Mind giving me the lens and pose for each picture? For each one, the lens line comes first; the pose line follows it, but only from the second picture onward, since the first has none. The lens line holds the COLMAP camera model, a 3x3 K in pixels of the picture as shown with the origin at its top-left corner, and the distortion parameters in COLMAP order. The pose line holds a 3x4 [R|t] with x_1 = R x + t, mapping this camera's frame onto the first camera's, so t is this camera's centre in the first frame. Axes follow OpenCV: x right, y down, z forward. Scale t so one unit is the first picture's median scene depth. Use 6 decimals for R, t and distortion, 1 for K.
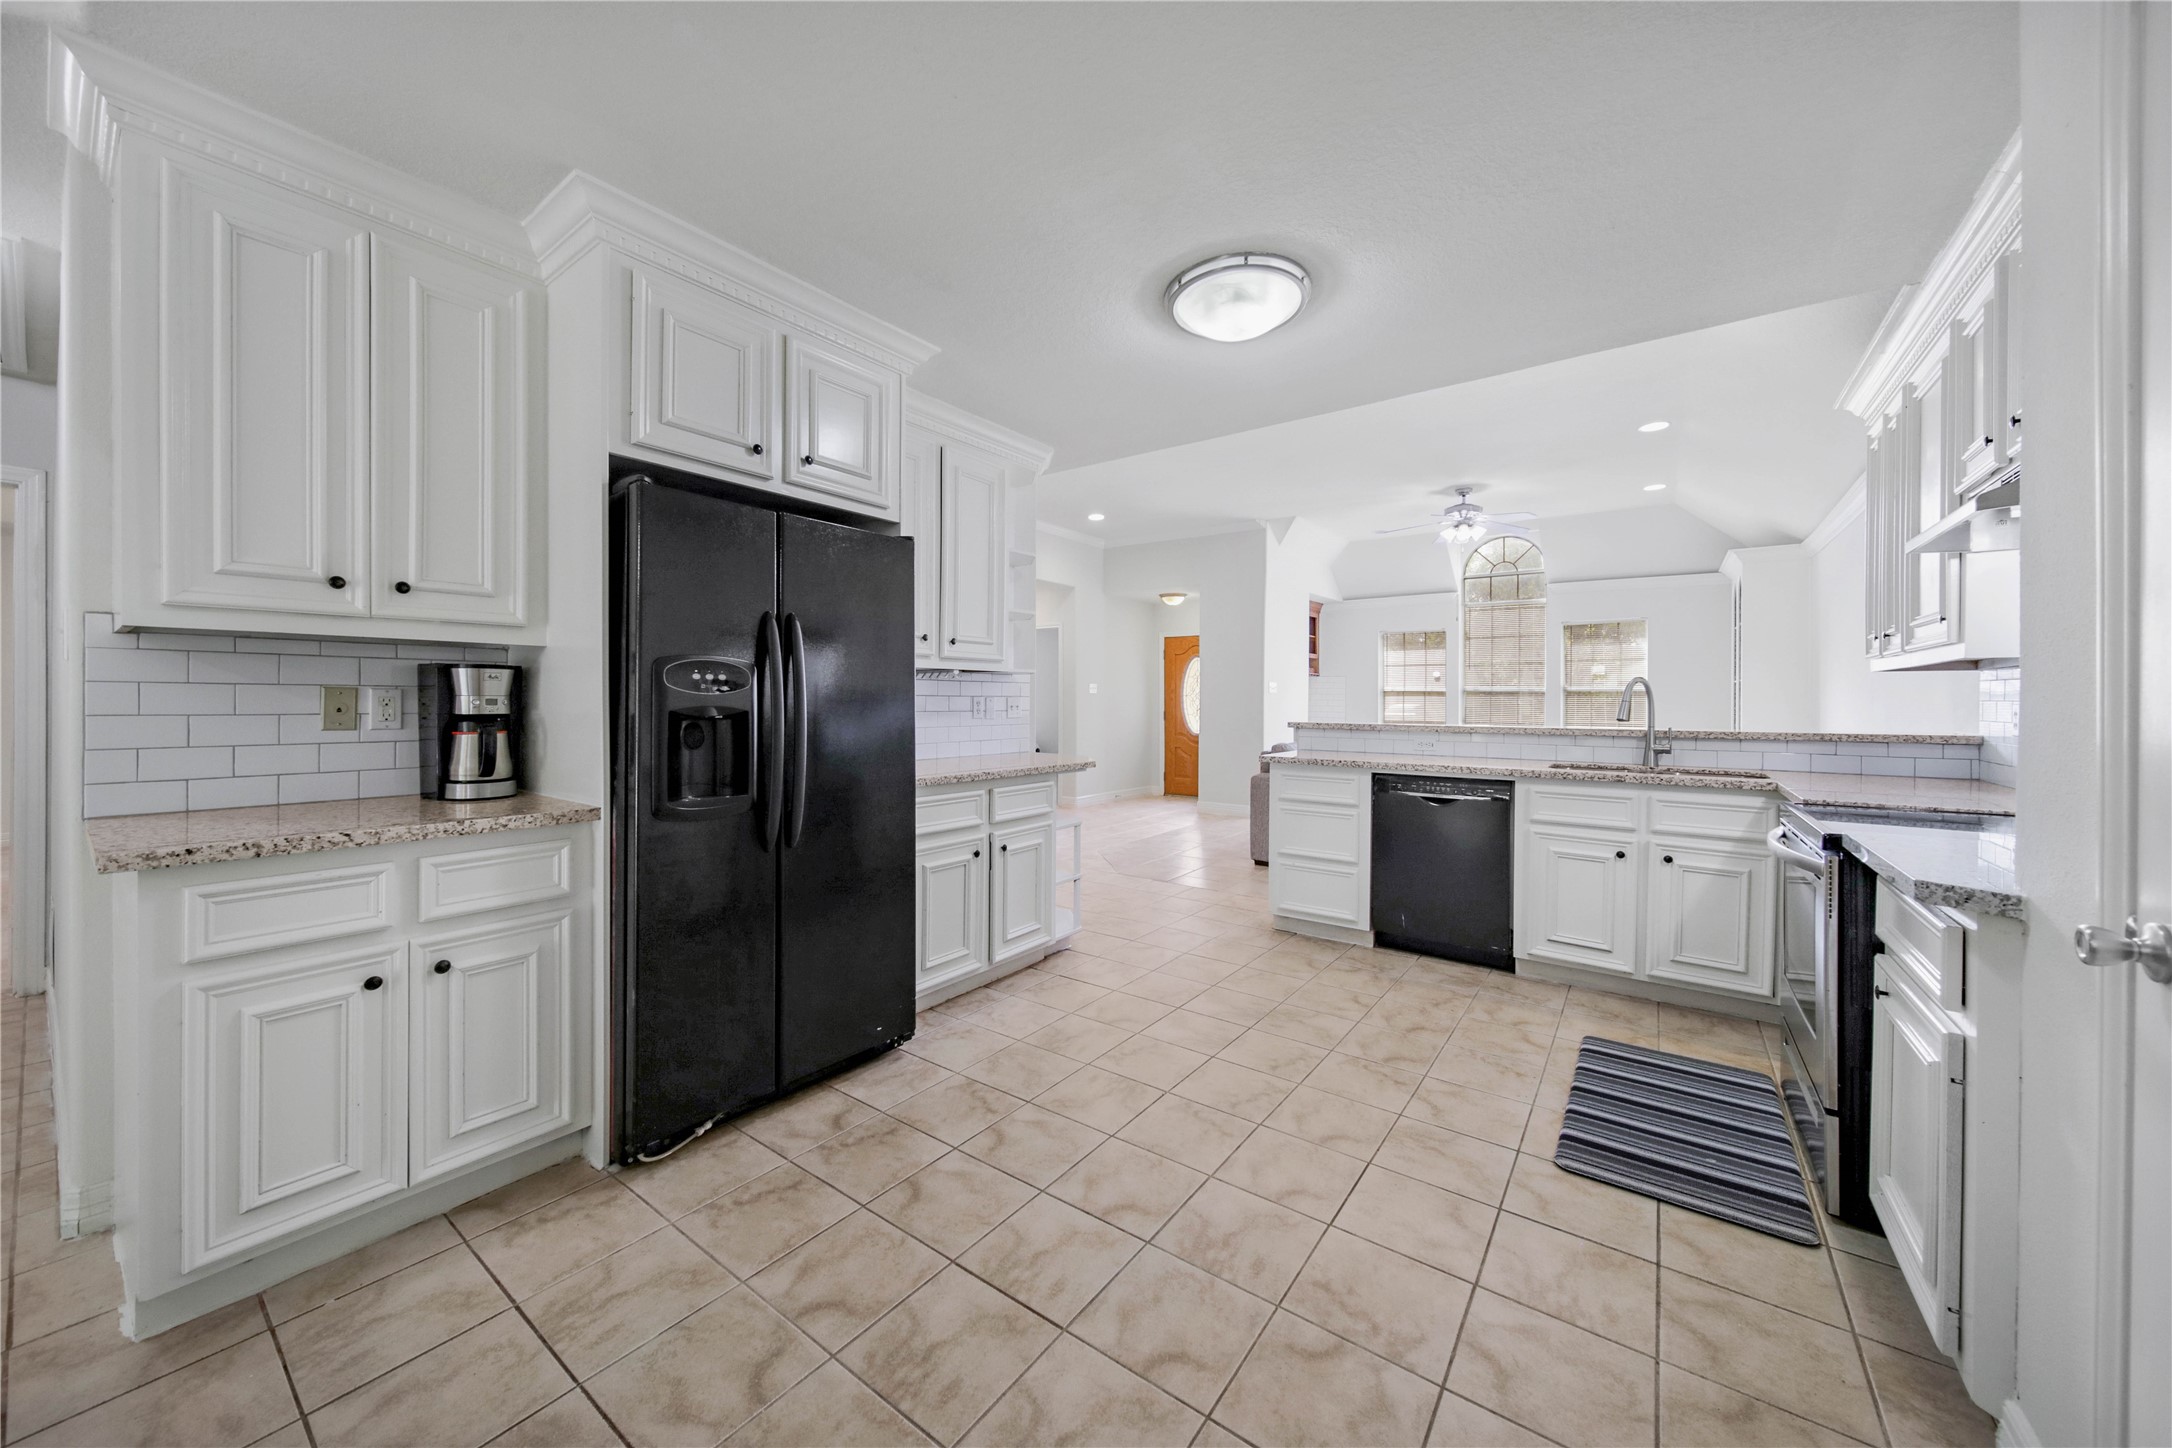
lens RADIAL K [[765.3, 0, 1075.9], [0, 765.3, 710.0], [0, 0, 1]] dist [-0.010841, 0.000002]
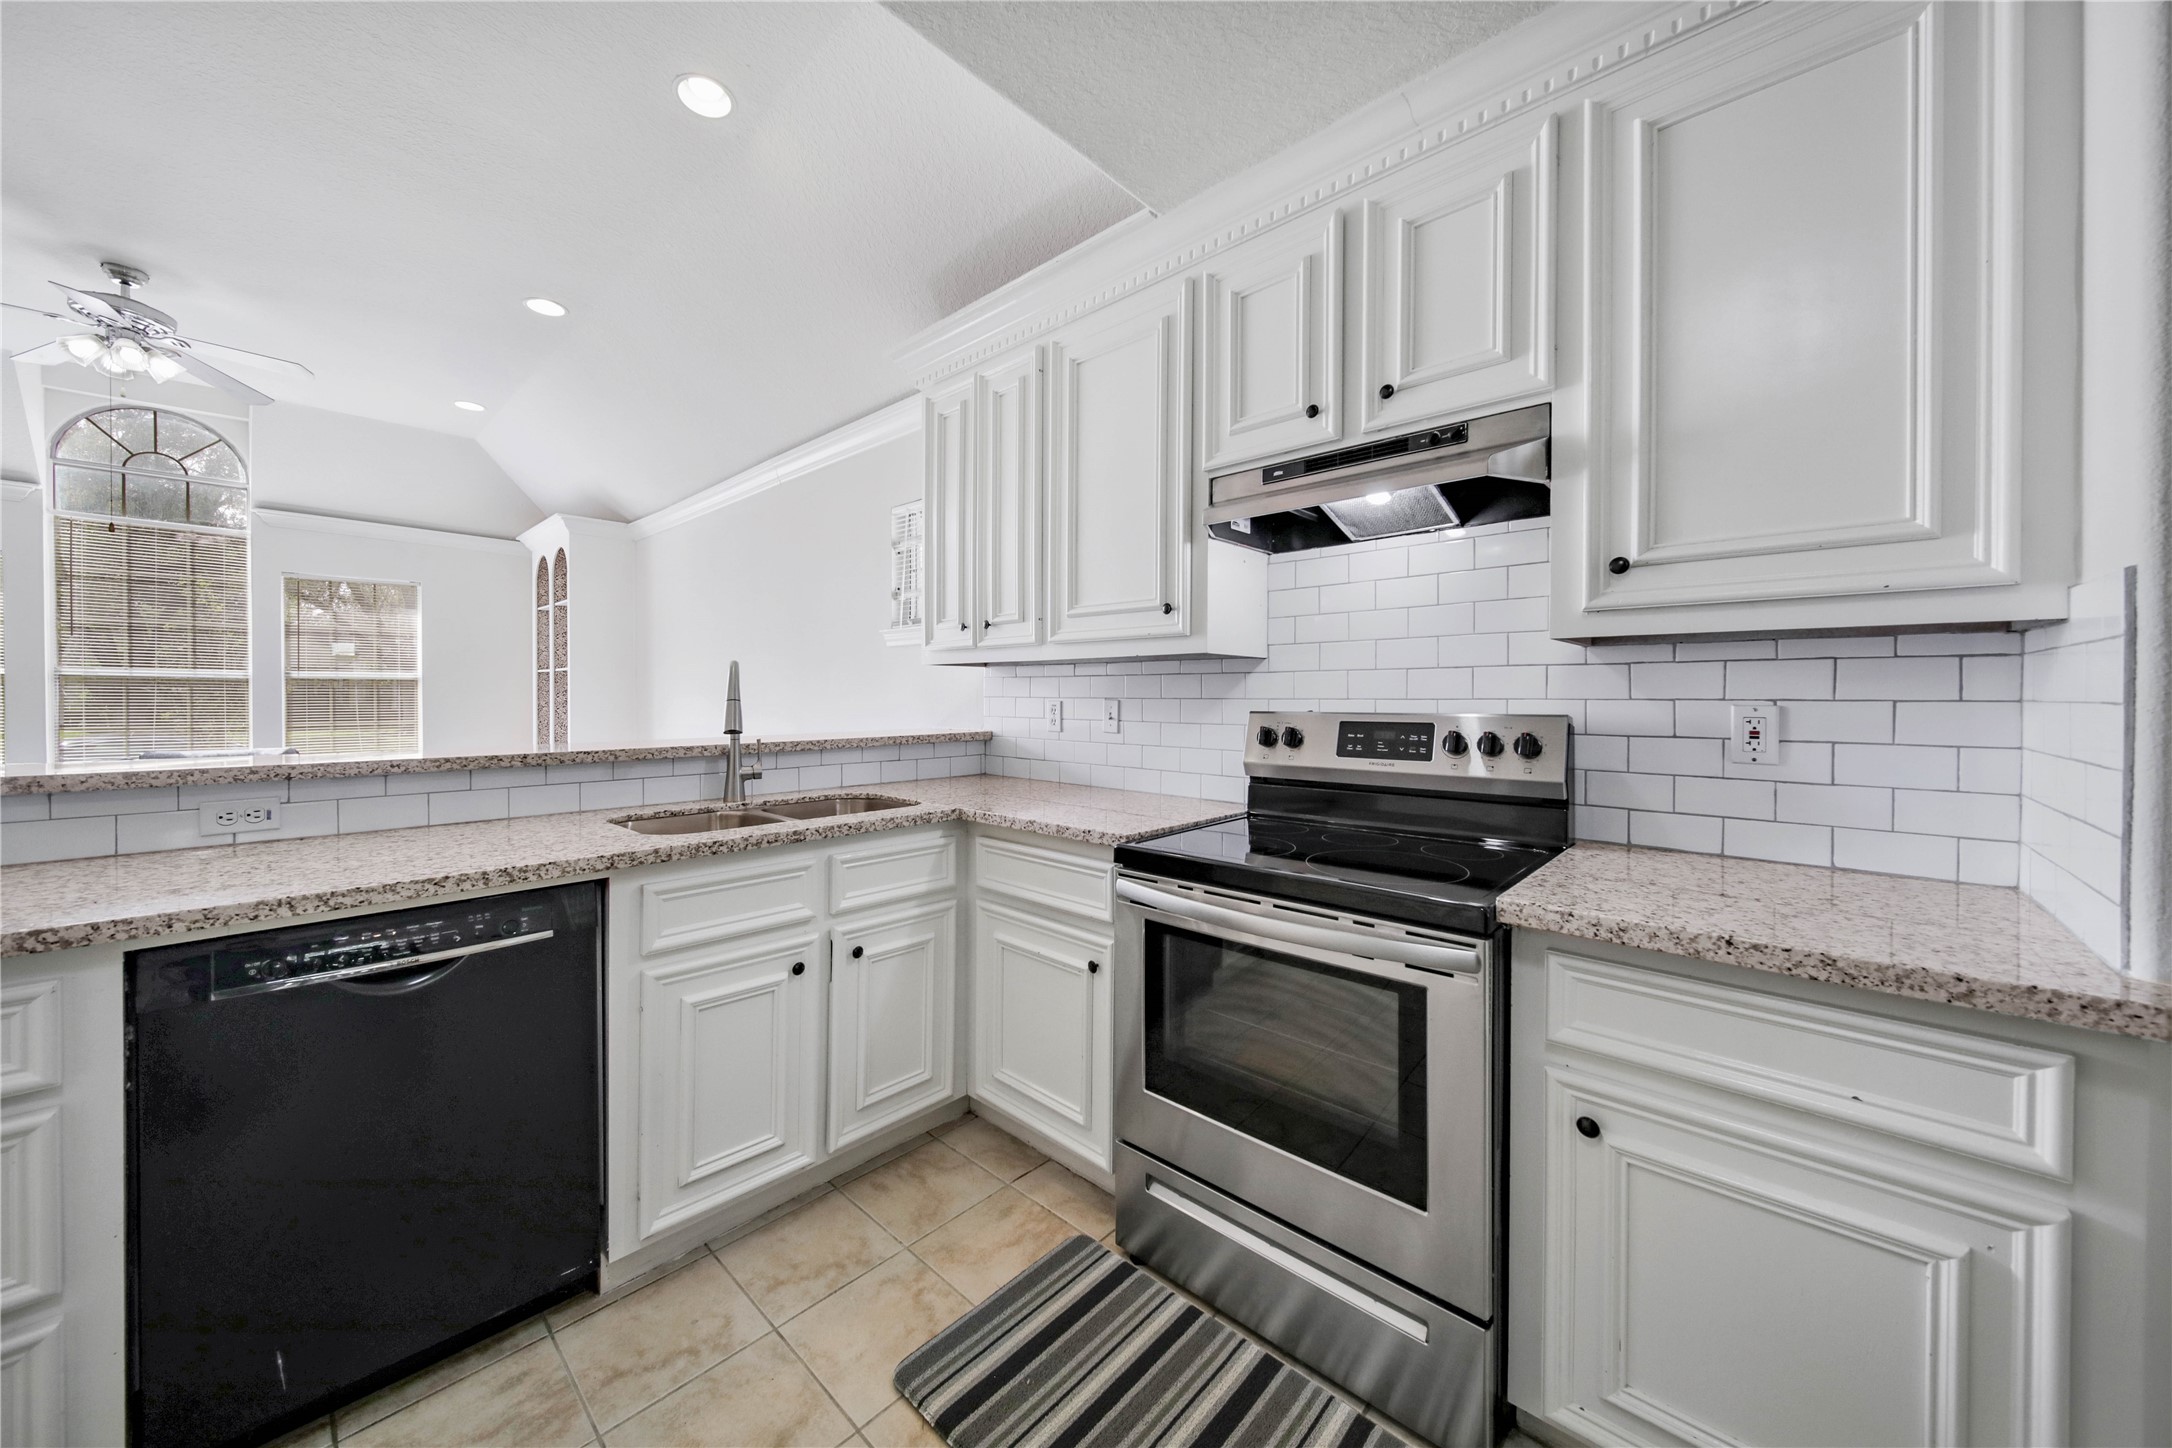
lens RADIAL K [[771.9, 0, 1081.9], [0, 771.9, 707.2], [0, 0, 1]] dist [-0.000176, 0.000053]
pose [[0.114212, -0.016588, 0.993318, 0.154338], [0.008629, 0.999839, 0.015704, -0.012616], [-0.993419, 0.006777, 0.114337, 0.662930]]
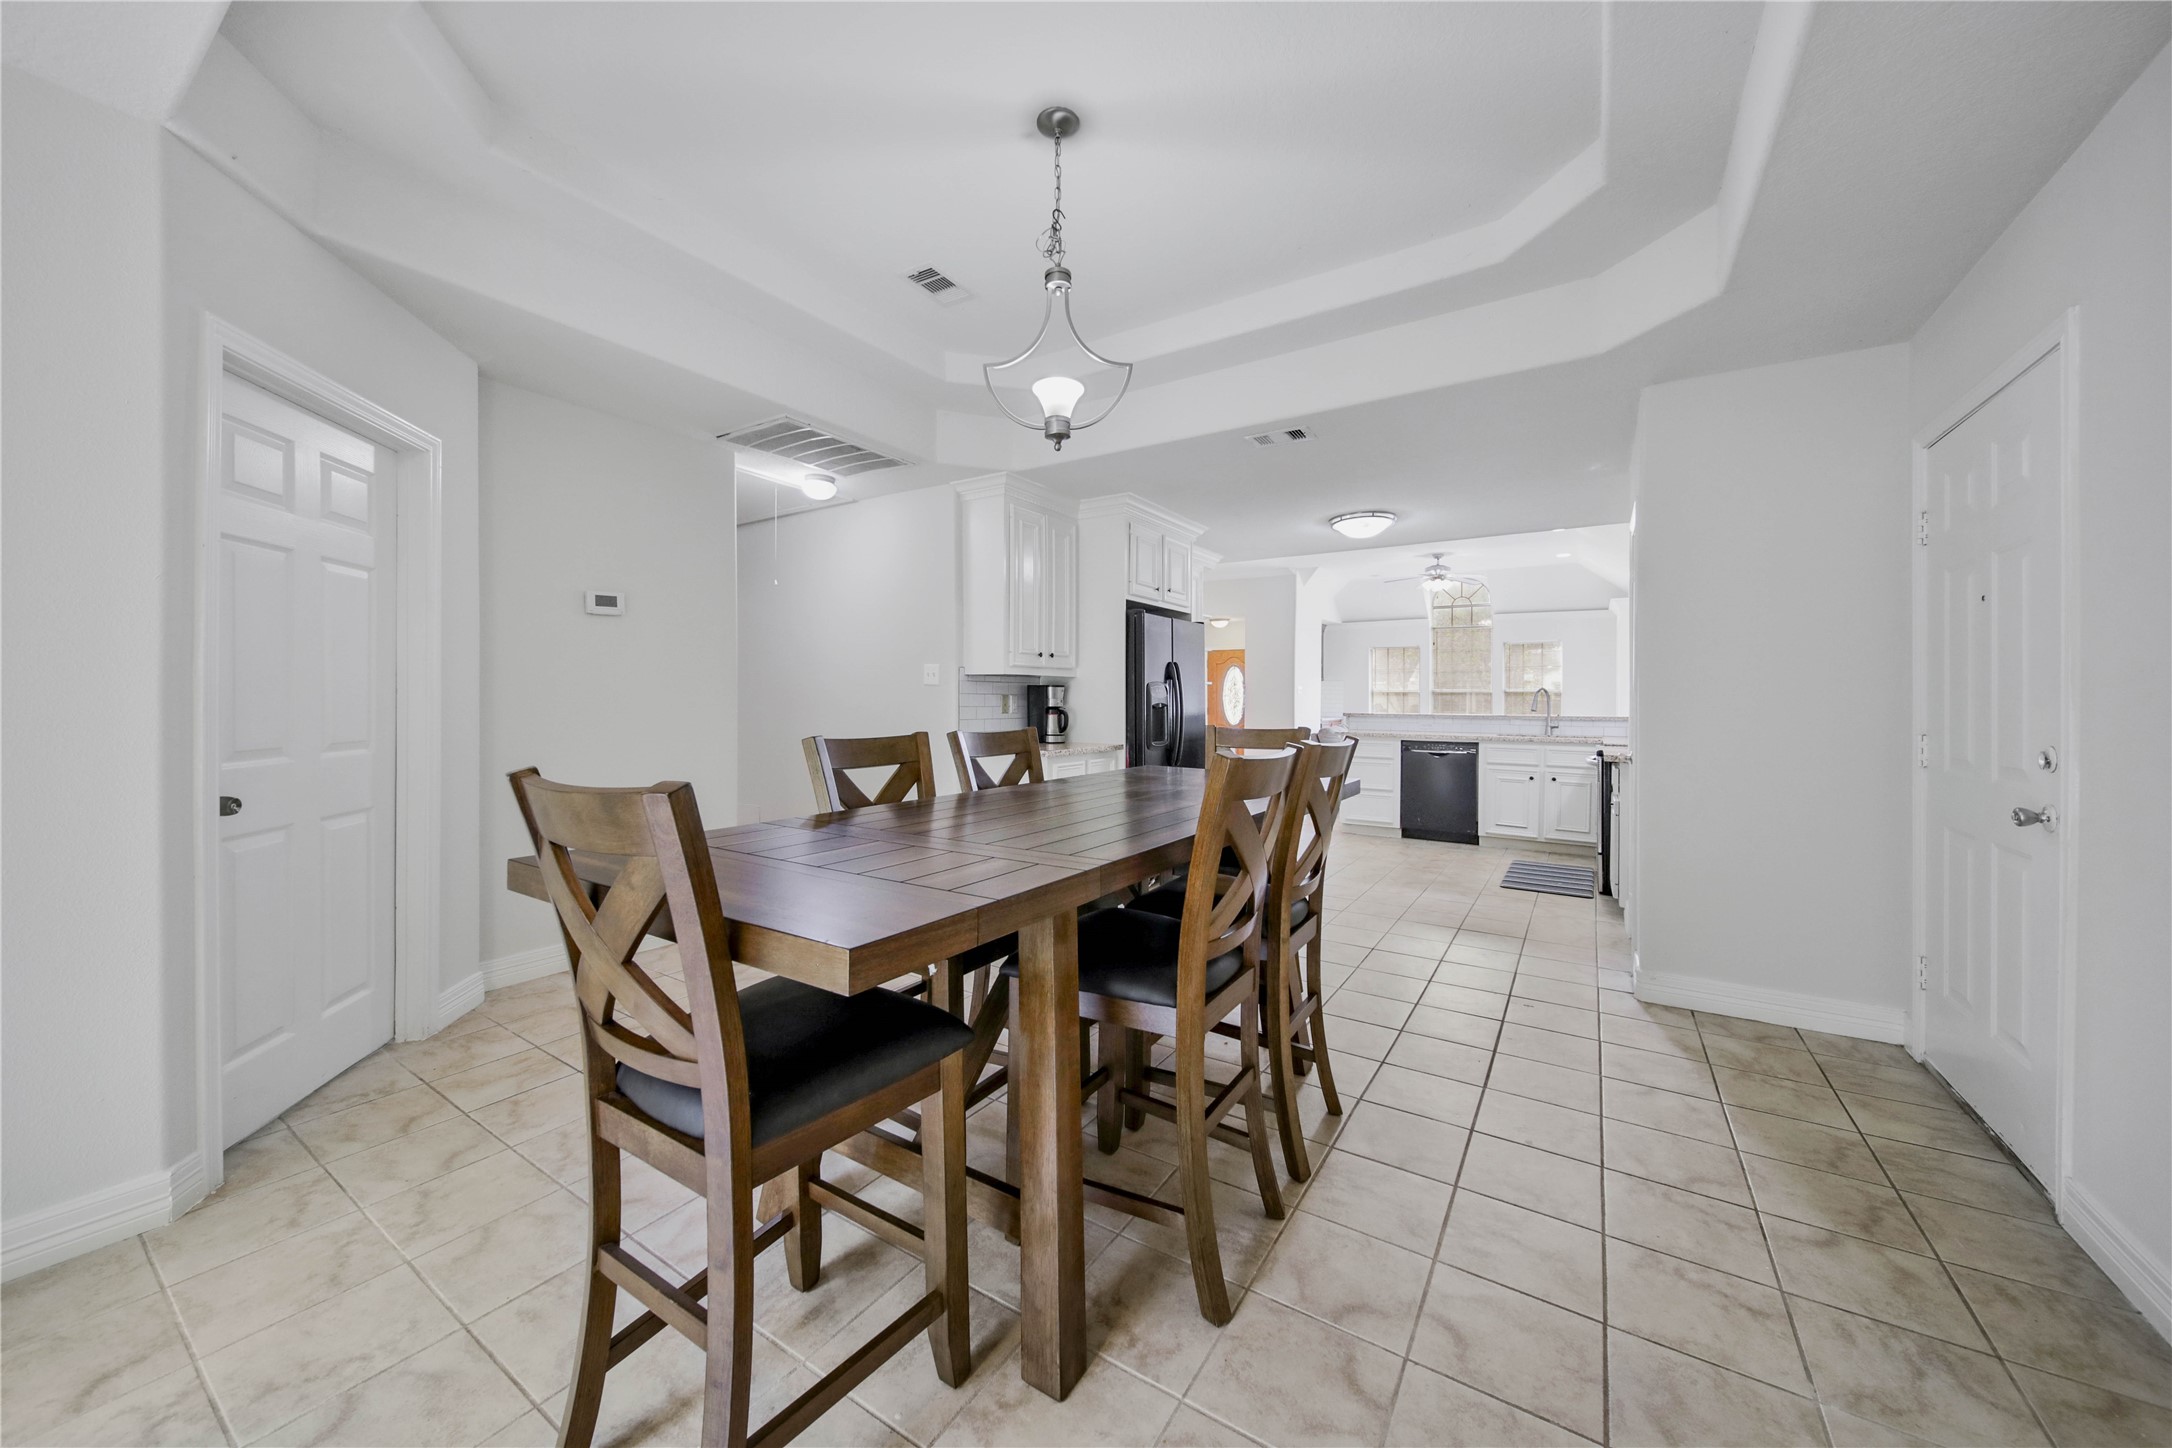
lens RADIAL K [[771.9, 0, 1081.9], [0, 771.9, 707.2], [0, 0, 1]] dist [-0.000176, 0.000053]
pose [[0.998135, -0.002561, 0.060999, -0.521900], [0.002943, 0.999977, -0.006189, 0.013823], [-0.060982, 0.006357, 0.998119, -0.852262]]
